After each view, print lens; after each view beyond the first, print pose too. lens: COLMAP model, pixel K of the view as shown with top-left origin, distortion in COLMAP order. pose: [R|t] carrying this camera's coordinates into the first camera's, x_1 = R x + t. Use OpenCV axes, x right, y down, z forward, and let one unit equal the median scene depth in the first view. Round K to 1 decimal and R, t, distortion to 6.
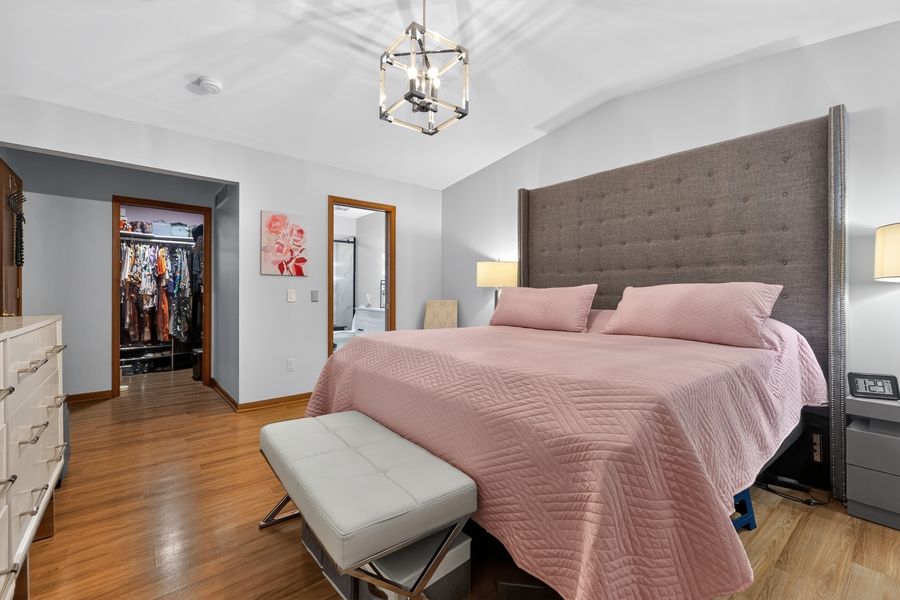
lens RADIAL K [[388.7, 0, 455.0], [0, 388.7, 299.7], [0, 0, 1]] dist [-0.000393, -0.000088]
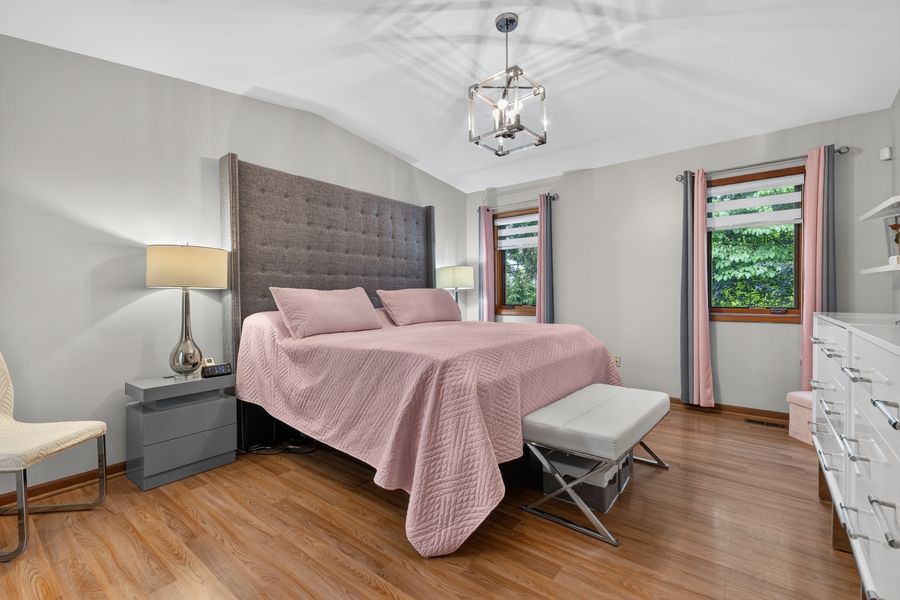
lens RADIAL K [[388.7, 0, 455.0], [0, 388.7, 299.7], [0, 0, 1]] dist [-0.000393, -0.000088]
pose [[-0.209510, -0.014944, 0.977692, -1.041478], [0.024982, 0.999475, 0.020630, -0.024430], [-0.977487, 0.028747, -0.209026, 1.233004]]
